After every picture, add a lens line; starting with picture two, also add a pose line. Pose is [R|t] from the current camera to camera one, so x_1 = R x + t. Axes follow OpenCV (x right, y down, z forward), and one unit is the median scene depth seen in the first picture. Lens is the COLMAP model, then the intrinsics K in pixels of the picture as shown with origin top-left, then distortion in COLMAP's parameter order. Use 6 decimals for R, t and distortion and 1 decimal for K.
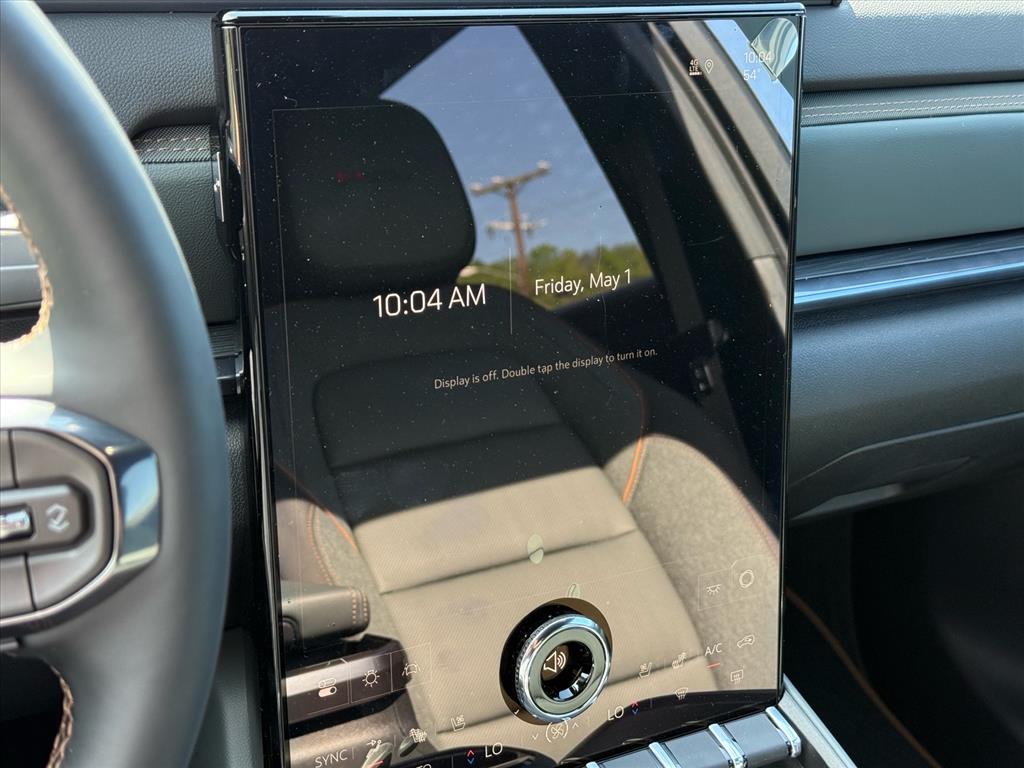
lens RADIAL K [[1447.0, 0, 512.0], [0, 1447.0, 384.0], [0, 0, 1]] dist [0.043118, 0.050882]
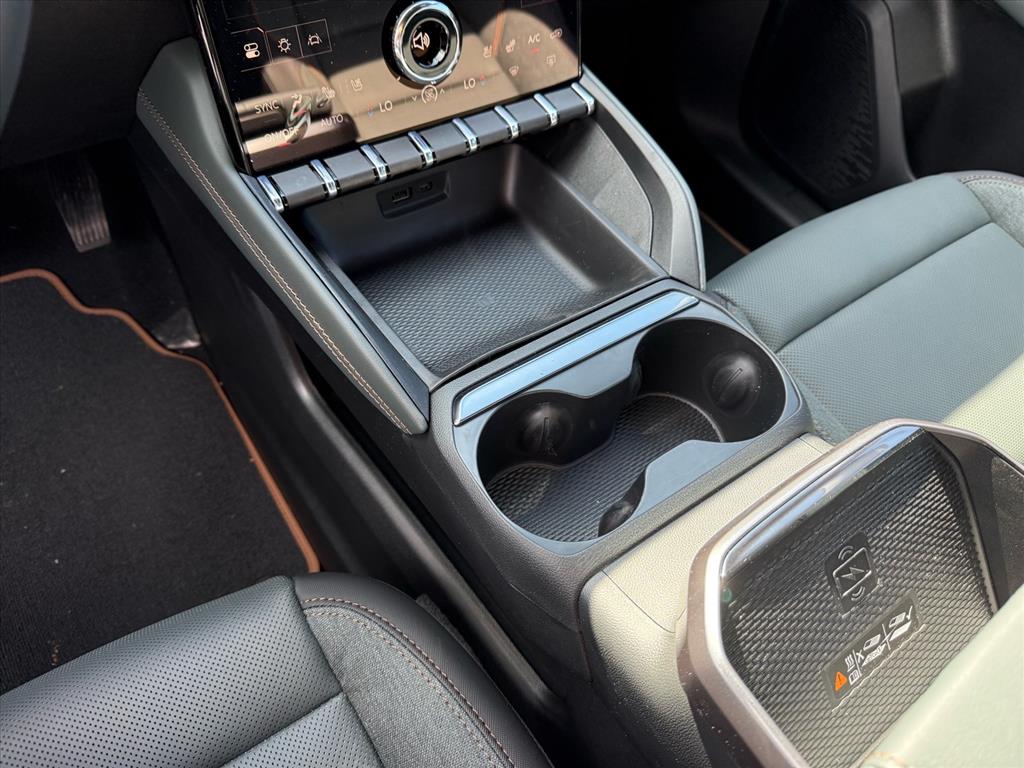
lens RADIAL K [[749.9, 0, 512.0], [0, 749.9, 384.0], [0, 0, 1]] dist [0.005020, -0.042514]
pose [[0.993419, -0.103964, 0.048071, 0.055337], [0.076118, 0.912832, 0.401177, 0.245362], [-0.085589, -0.394878, 0.914738, 0.210313]]
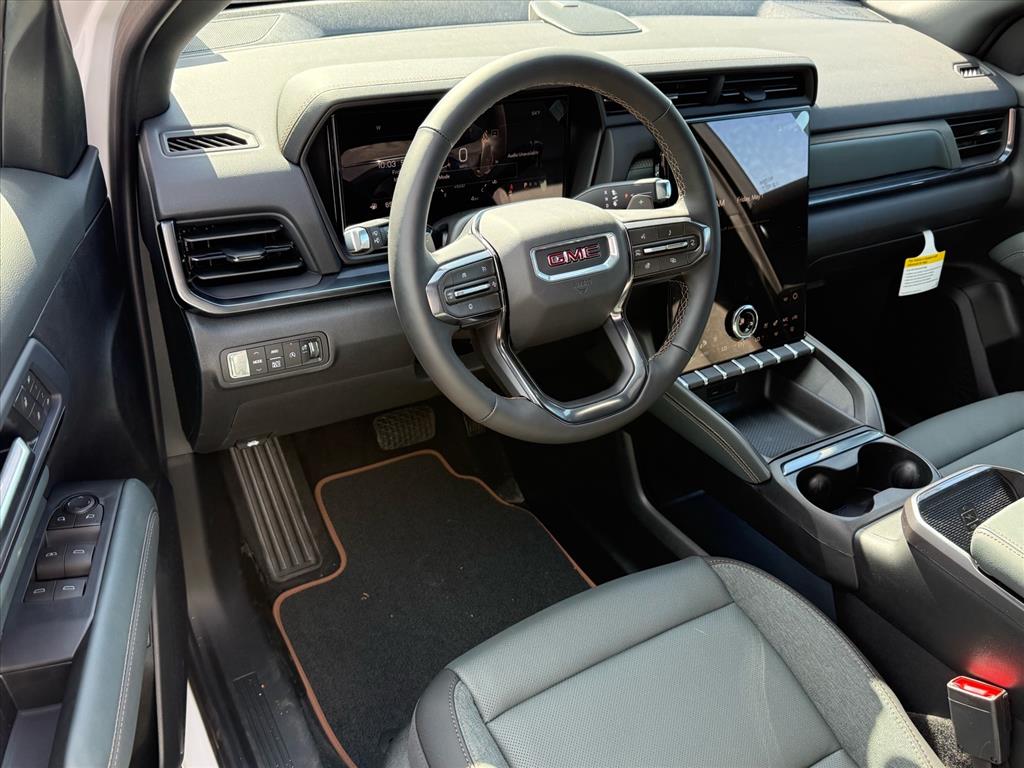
lens RADIAL K [[837.5, 0, 512.0], [0, 837.5, 384.0], [0, 0, 1]] dist [0.018810, -0.007392]
pose [[0.997055, -0.076239, -0.008354, -0.550186], [0.076626, 0.994868, 0.066083, 0.196545], [0.003273, -0.066528, 0.997779, -1.004451]]
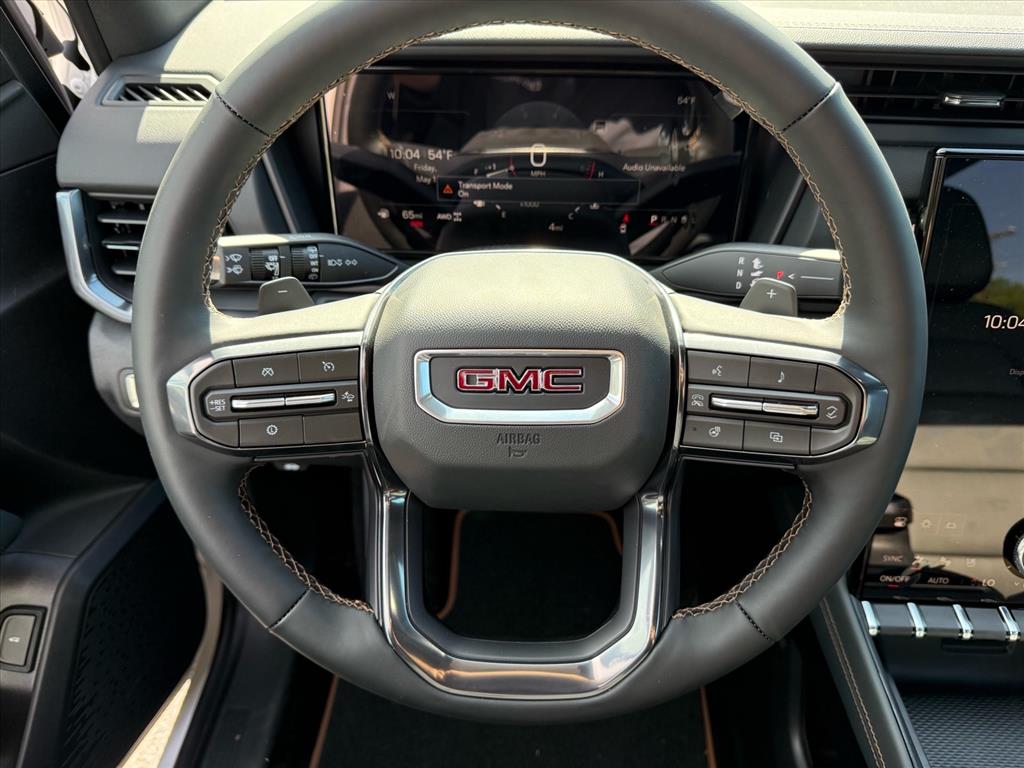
lens RADIAL K [[749.9, 0, 512.0], [0, 749.9, 384.0], [0, 0, 1]] dist [0.005020, -0.042514]
pose [[0.844198, 0.200118, -0.497276, -0.112249], [-0.157090, 0.979329, 0.127428, -0.004591], [0.512497, -0.029457, 0.858184, -0.062207]]
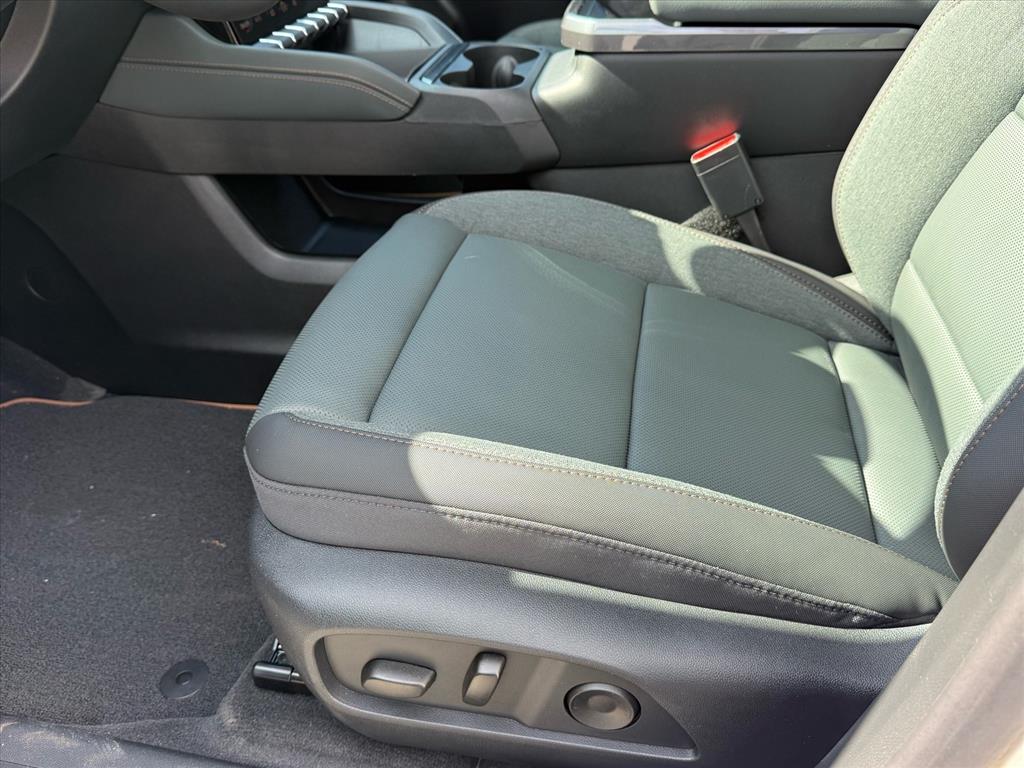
lens RADIAL K [[837.5, 0, 512.0], [0, 837.5, 384.0], [0, 0, 1]] dist [0.018810, -0.007392]
pose [[0.624404, -0.558855, 0.545712, -1.073156], [0.485030, 0.825036, 0.289935, 0.660090], [-0.612263, 0.083650, 0.786216, -0.429847]]
